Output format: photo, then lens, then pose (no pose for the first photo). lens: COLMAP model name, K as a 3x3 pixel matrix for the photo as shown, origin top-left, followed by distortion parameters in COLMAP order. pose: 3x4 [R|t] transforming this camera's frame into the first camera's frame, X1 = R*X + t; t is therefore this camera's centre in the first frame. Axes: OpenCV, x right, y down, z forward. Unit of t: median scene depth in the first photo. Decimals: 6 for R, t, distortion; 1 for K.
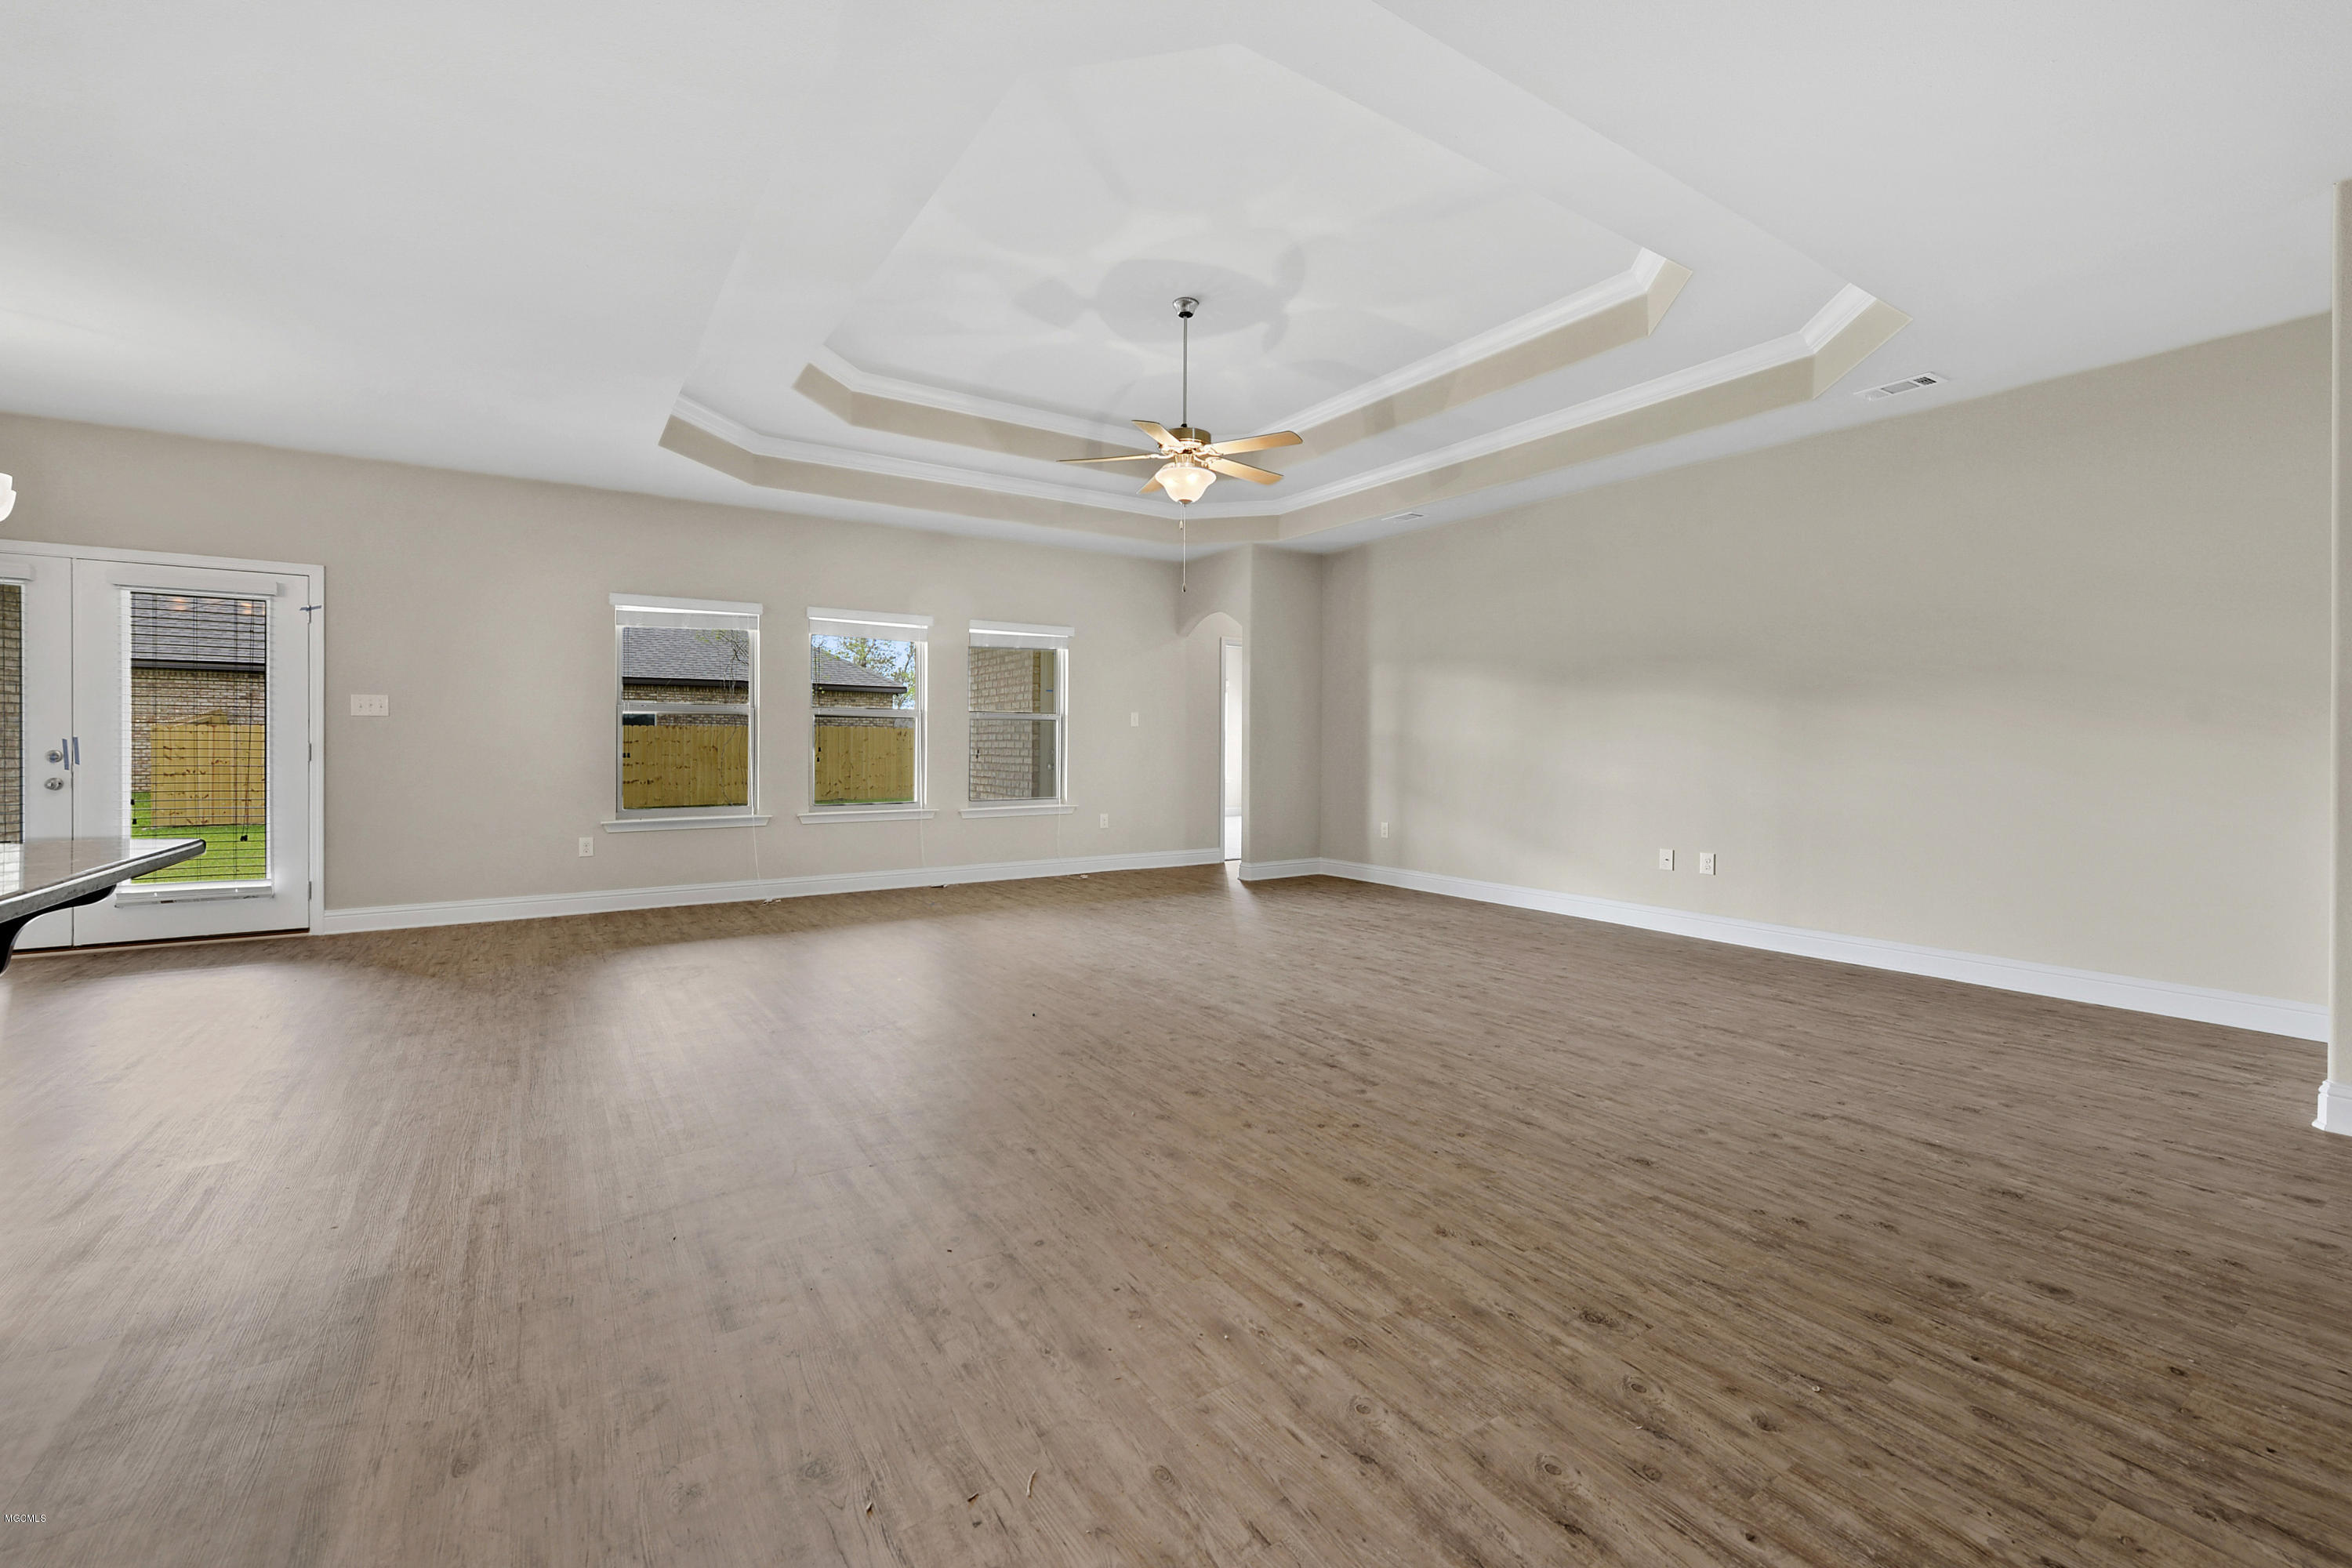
lens RADIAL K [[966.6, 0, 1179.3], [0, 966.6, 748.2], [0, 0, 1]] dist [-0.000196, -0.000393]
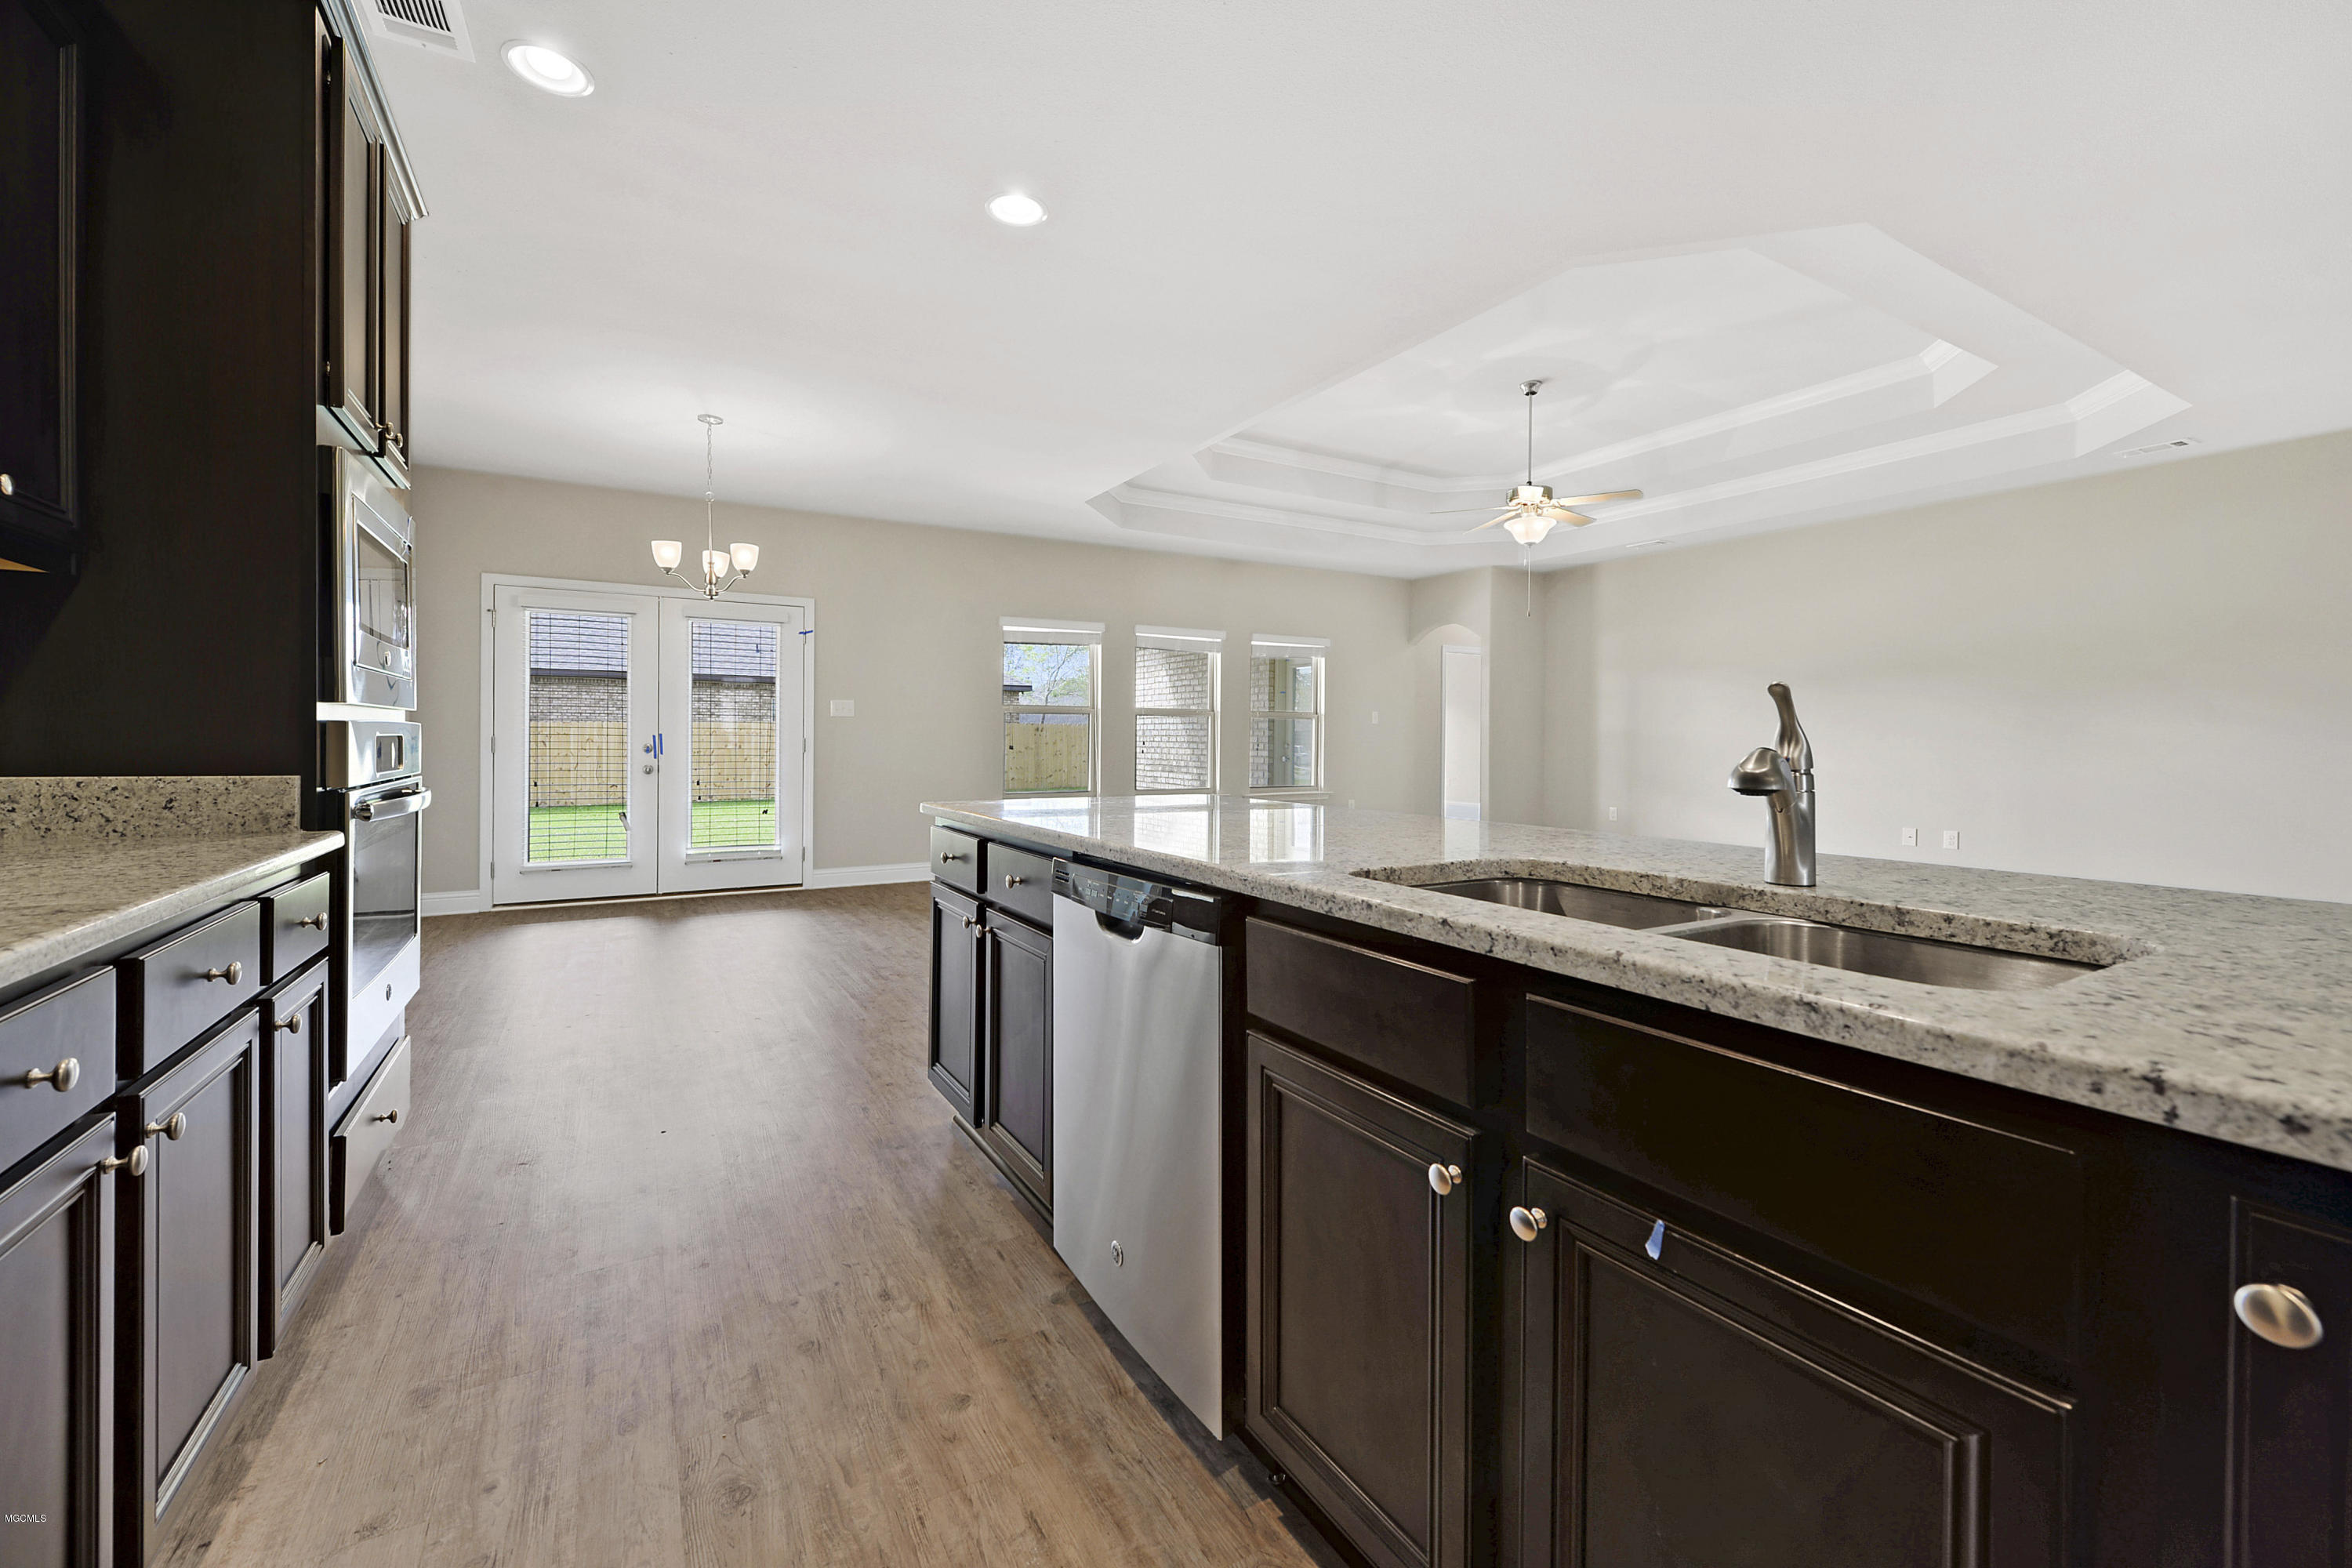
lens RADIAL K [[945.7, 0, 1175.0], [0, 945.7, 742.4], [0, 0, 1]] dist [0.000589, 0.000049]
pose [[0.998349, 0.000473, -0.057429, -0.378377], [-0.000463, 1.000000, 0.000186, -0.000267], [0.057429, -0.000159, 0.998350, -0.239465]]
